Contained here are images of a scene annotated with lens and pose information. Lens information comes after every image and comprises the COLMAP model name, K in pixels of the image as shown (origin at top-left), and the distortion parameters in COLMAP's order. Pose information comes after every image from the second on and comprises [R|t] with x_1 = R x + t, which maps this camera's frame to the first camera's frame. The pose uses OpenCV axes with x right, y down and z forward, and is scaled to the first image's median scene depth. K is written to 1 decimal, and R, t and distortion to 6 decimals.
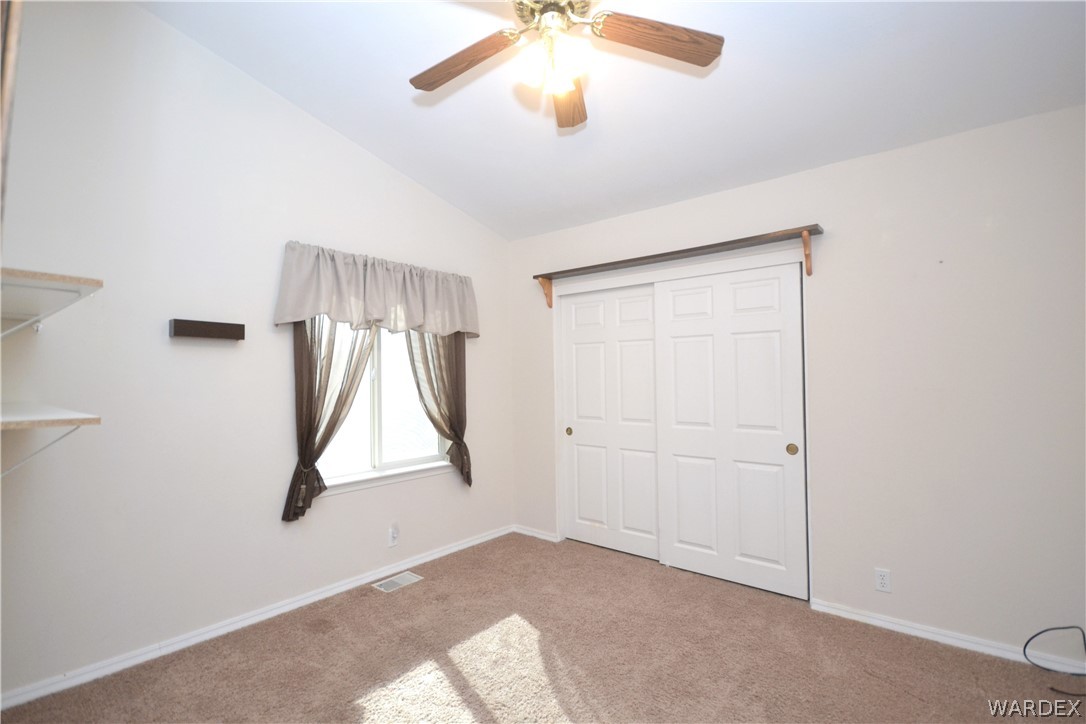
lens RADIAL K [[504.4, 0, 542.9], [0, 504.4, 362.1], [0, 0, 1]] dist [-0.005924, -0.000172]
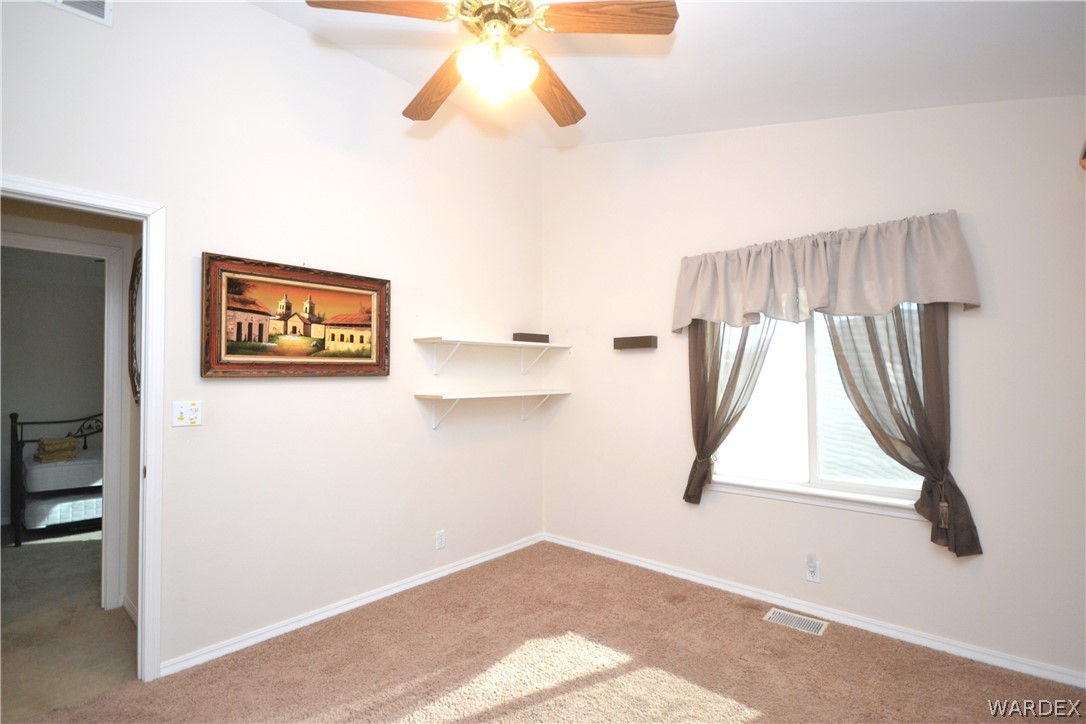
lens RADIAL K [[504.4, 0, 543.3], [0, 504.4, 368.5], [0, 0, 1]] dist [-0.005924, -0.000172]
pose [[-0.054112, -0.018262, -0.998368, 0.612218], [0.032927, 0.999256, -0.020063, 0.021769], [0.997992, -0.033959, -0.053470, 0.683663]]
